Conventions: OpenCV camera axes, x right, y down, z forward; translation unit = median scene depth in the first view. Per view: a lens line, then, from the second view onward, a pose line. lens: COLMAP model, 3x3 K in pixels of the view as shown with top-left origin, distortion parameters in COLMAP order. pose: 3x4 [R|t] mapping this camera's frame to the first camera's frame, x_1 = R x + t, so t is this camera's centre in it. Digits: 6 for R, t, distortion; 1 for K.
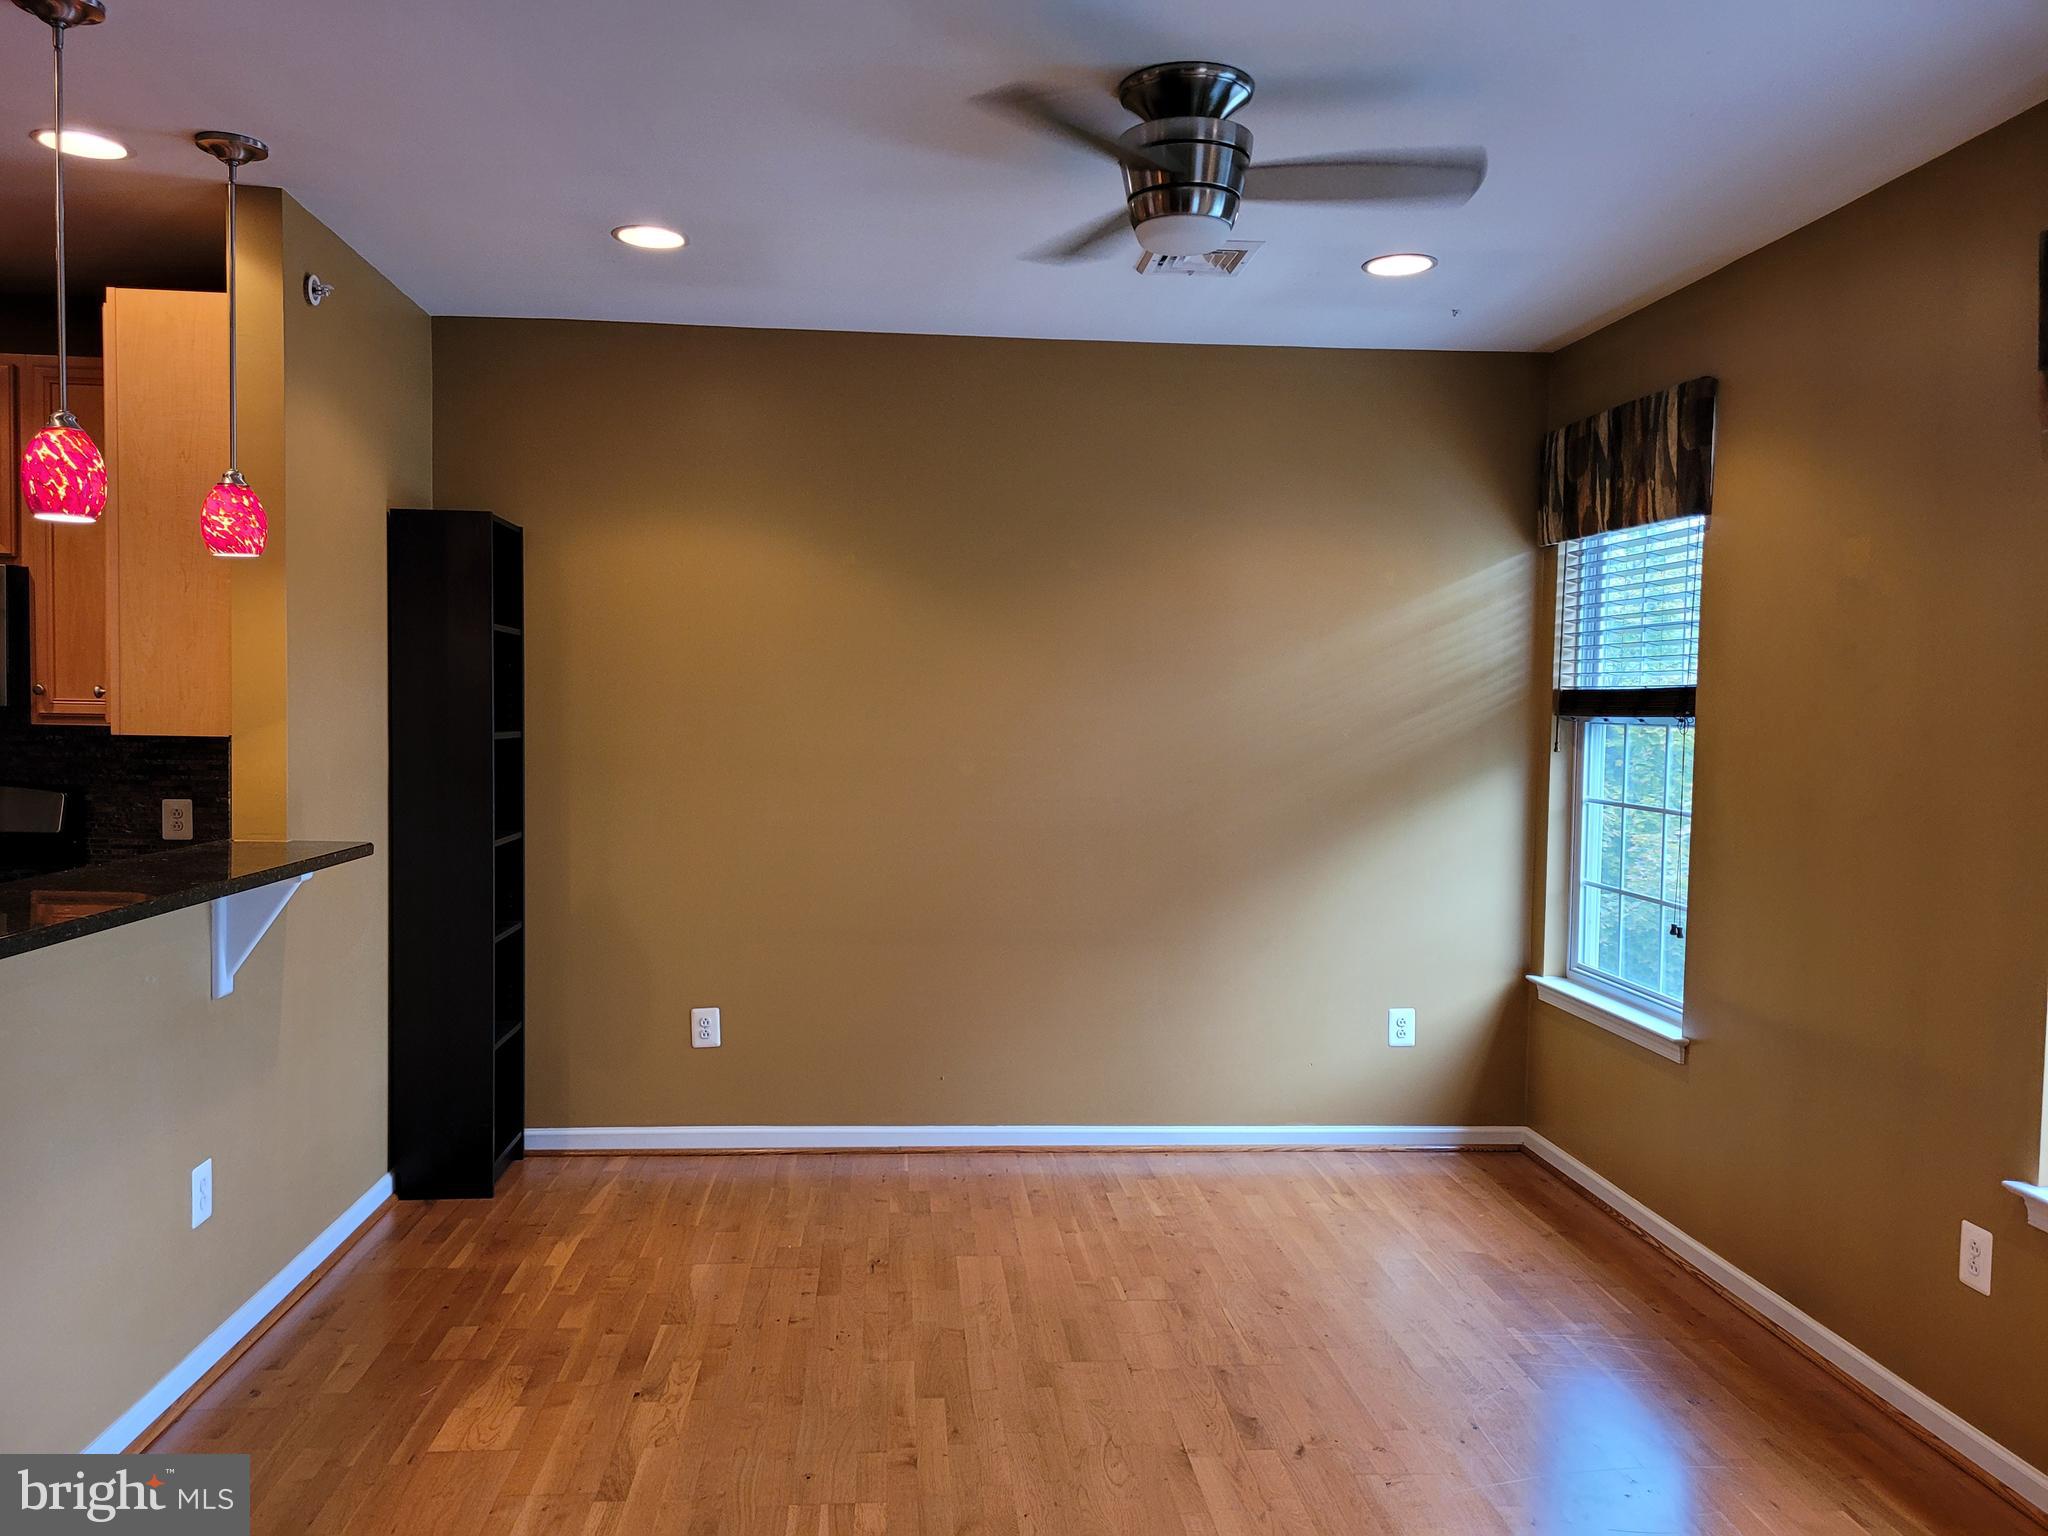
lens RADIAL K [[1535.8, 0, 1024.0], [0, 1535.8, 768.0], [0, 0, 1]] dist [0.064647, -0.045130]
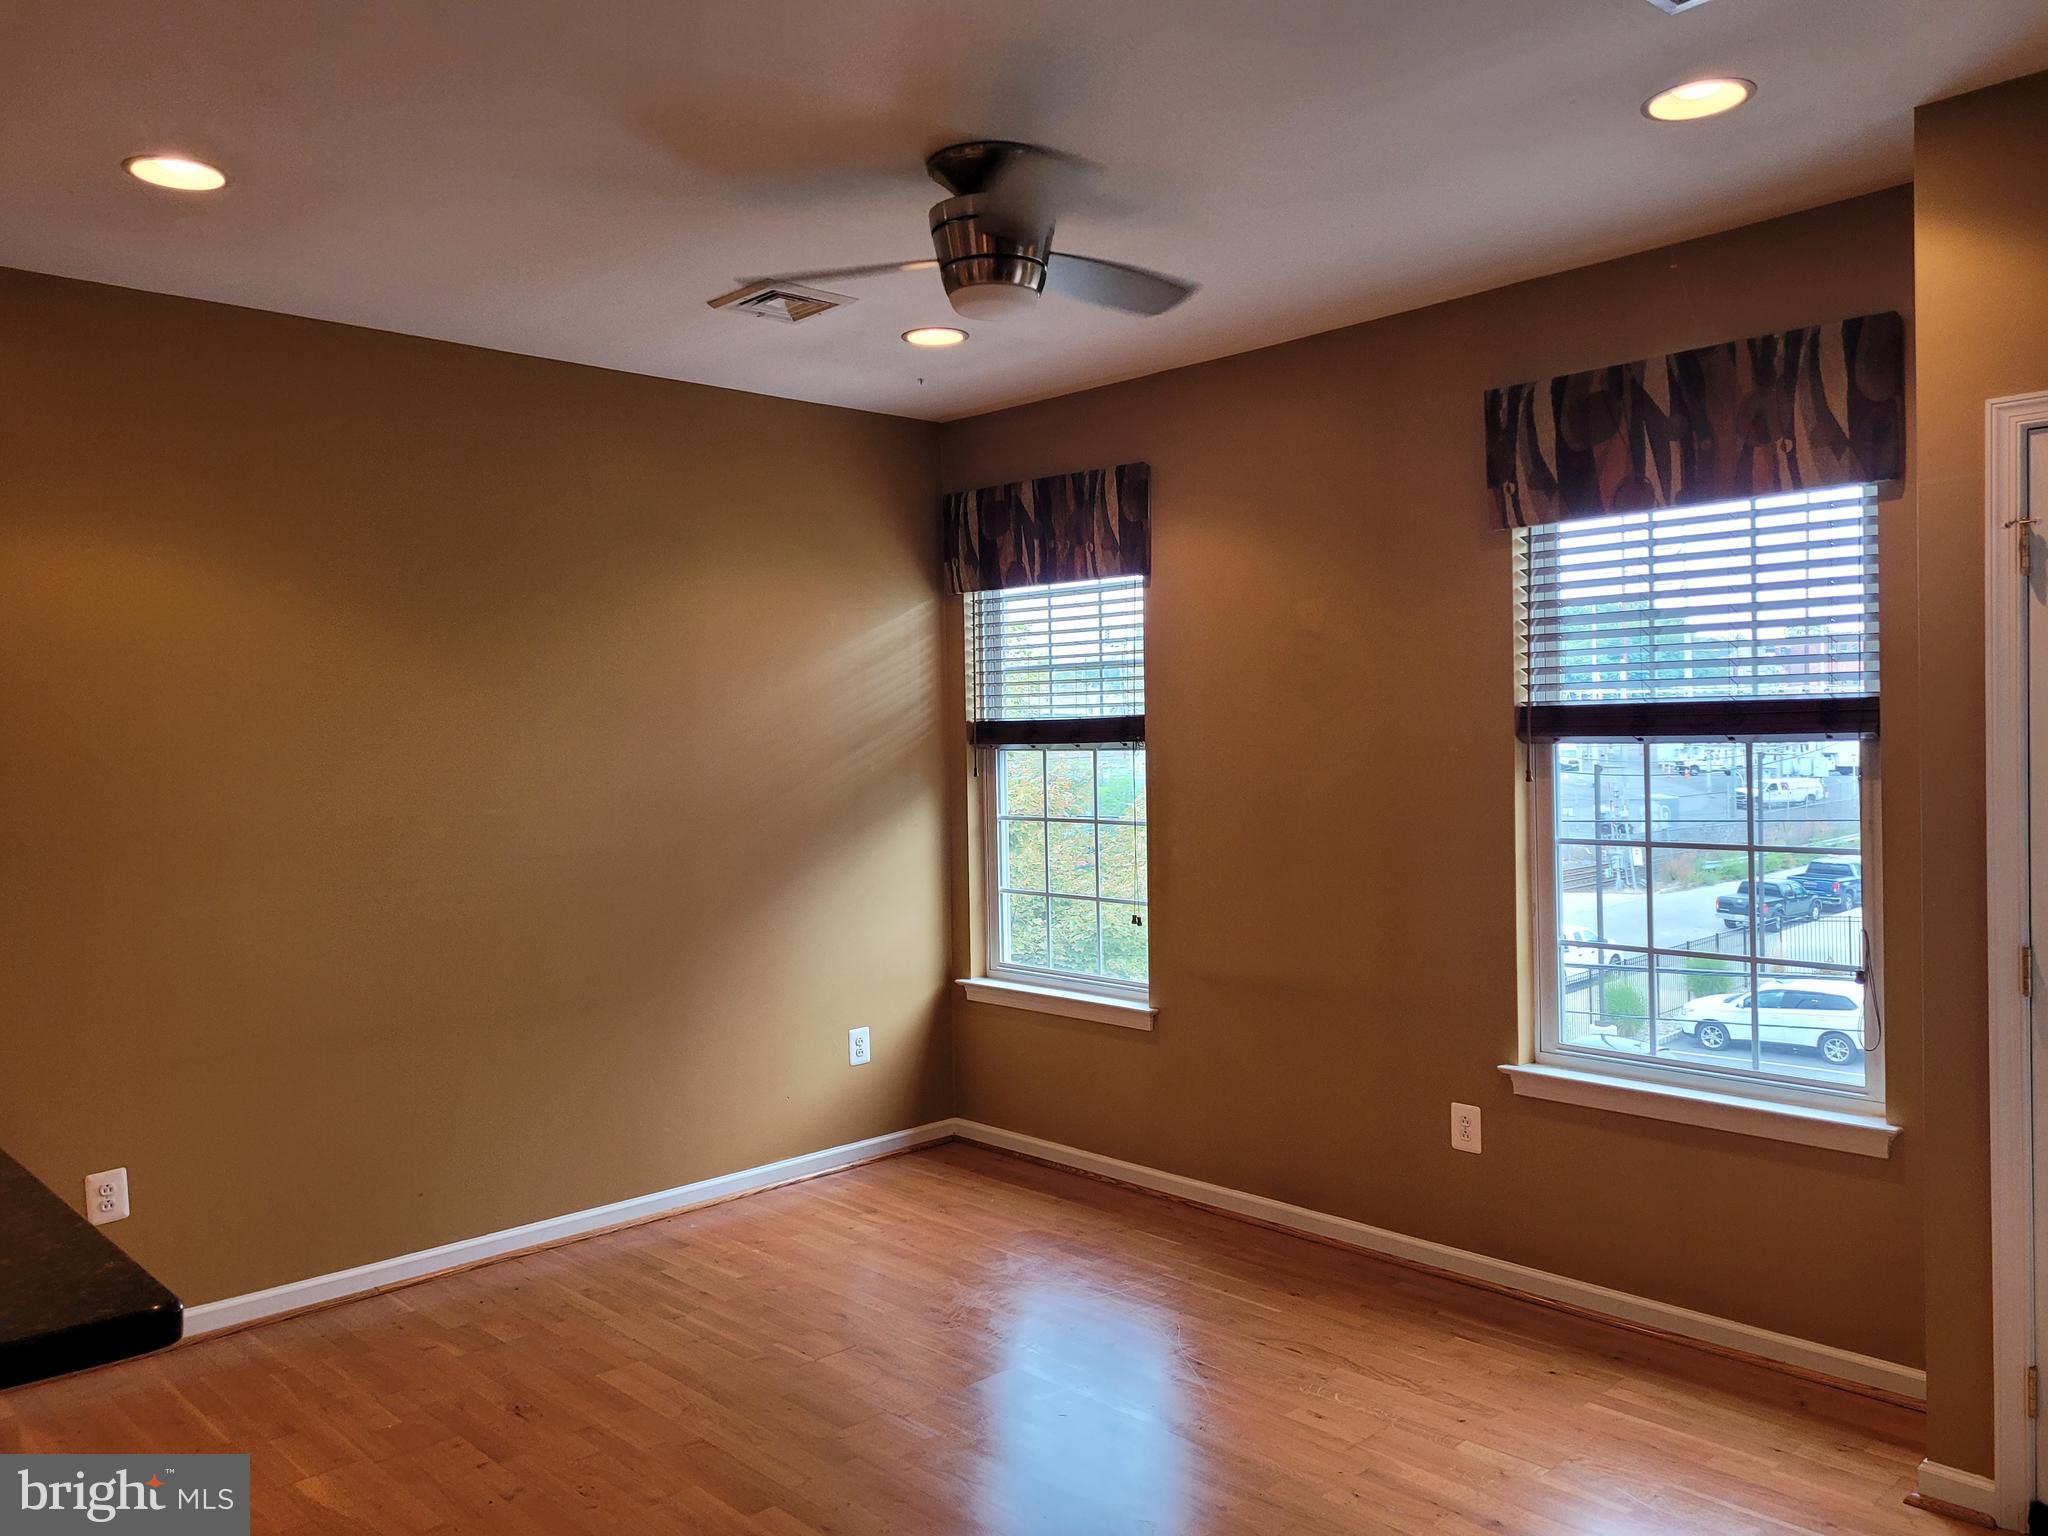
lens RADIAL K [[1527.6, 0, 1023.2], [0, 1527.6, 752.0], [0, 0, 1]] dist [0.070636, -0.053755]
pose [[0.780584, -0.041254, 0.623688, -0.372306], [0.060680, 0.998108, -0.009925, -0.017860], [-0.622099, 0.045593, 0.781610, 0.125355]]
